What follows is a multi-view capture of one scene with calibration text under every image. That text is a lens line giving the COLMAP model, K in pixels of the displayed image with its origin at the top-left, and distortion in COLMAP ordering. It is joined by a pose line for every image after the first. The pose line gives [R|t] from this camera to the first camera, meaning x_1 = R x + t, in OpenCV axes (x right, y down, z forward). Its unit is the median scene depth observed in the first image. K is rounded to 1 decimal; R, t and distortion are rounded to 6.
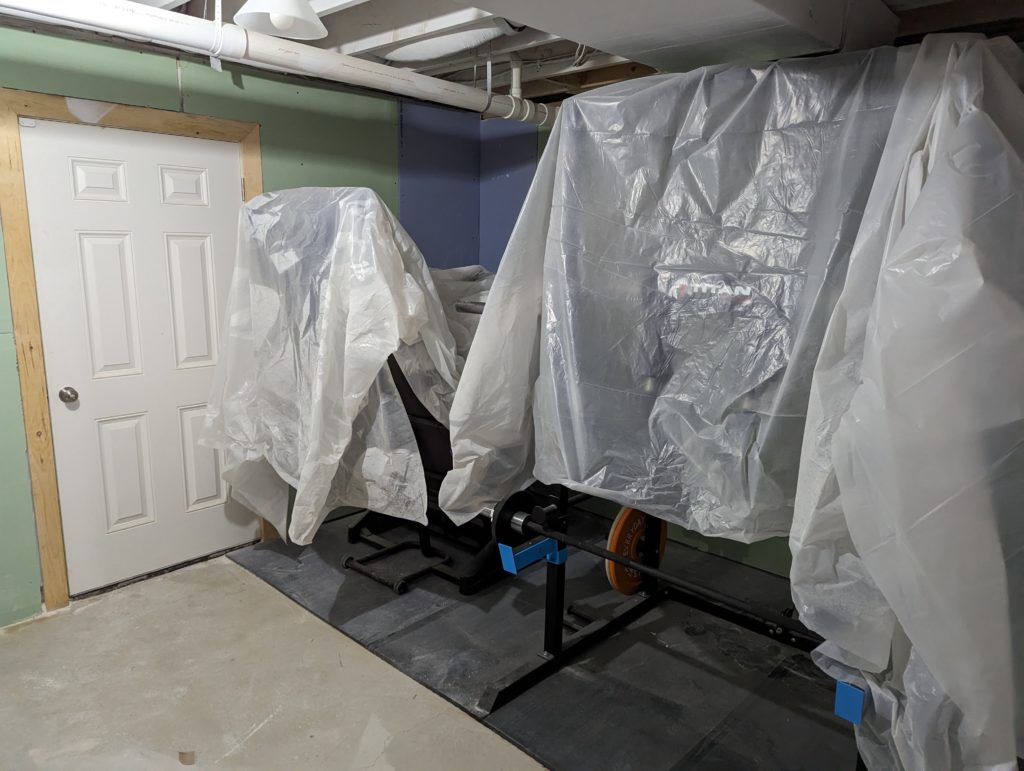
lens RADIAL K [[722.9, 0, 509.5], [0, 722.9, 379.9], [0, 0, 1]] dist [0.059207, -0.048690]
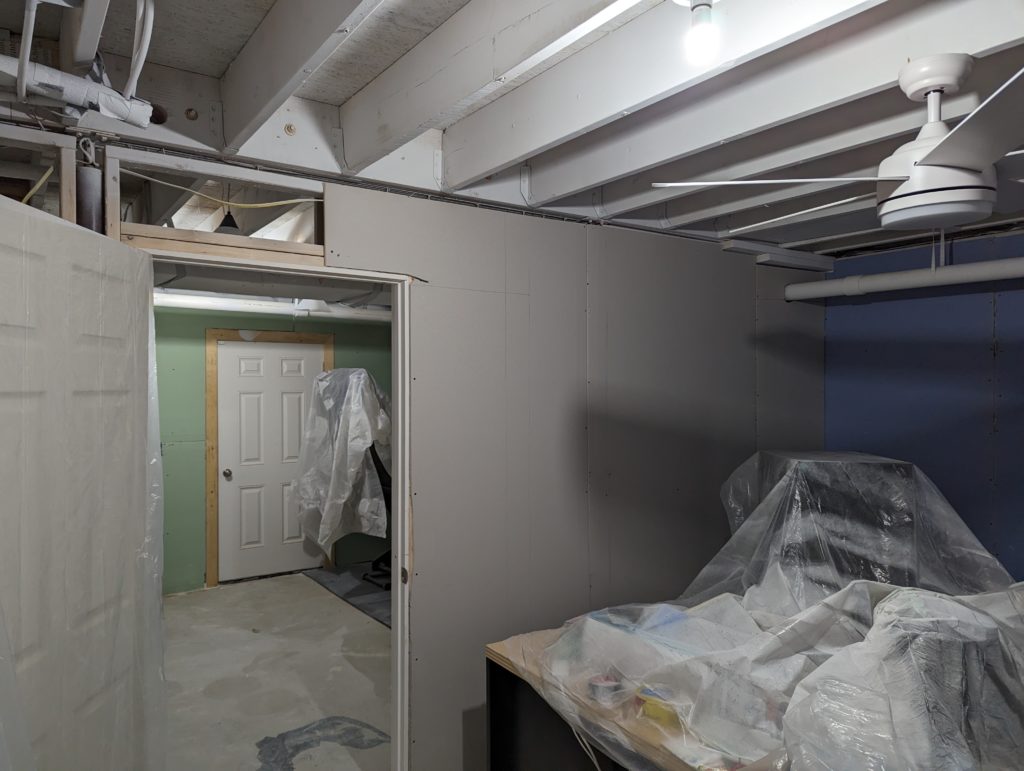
lens RADIAL K [[722.9, 0, 515.1], [0, 722.9, 390.9], [0, 0, 1]] dist [0.059207, -0.048690]
pose [[0.978873, -0.017198, -0.203744, 0.582159], [-0.020647, 0.983049, -0.182175, 0.149527], [0.203424, 0.182533, 0.961925, -0.800472]]
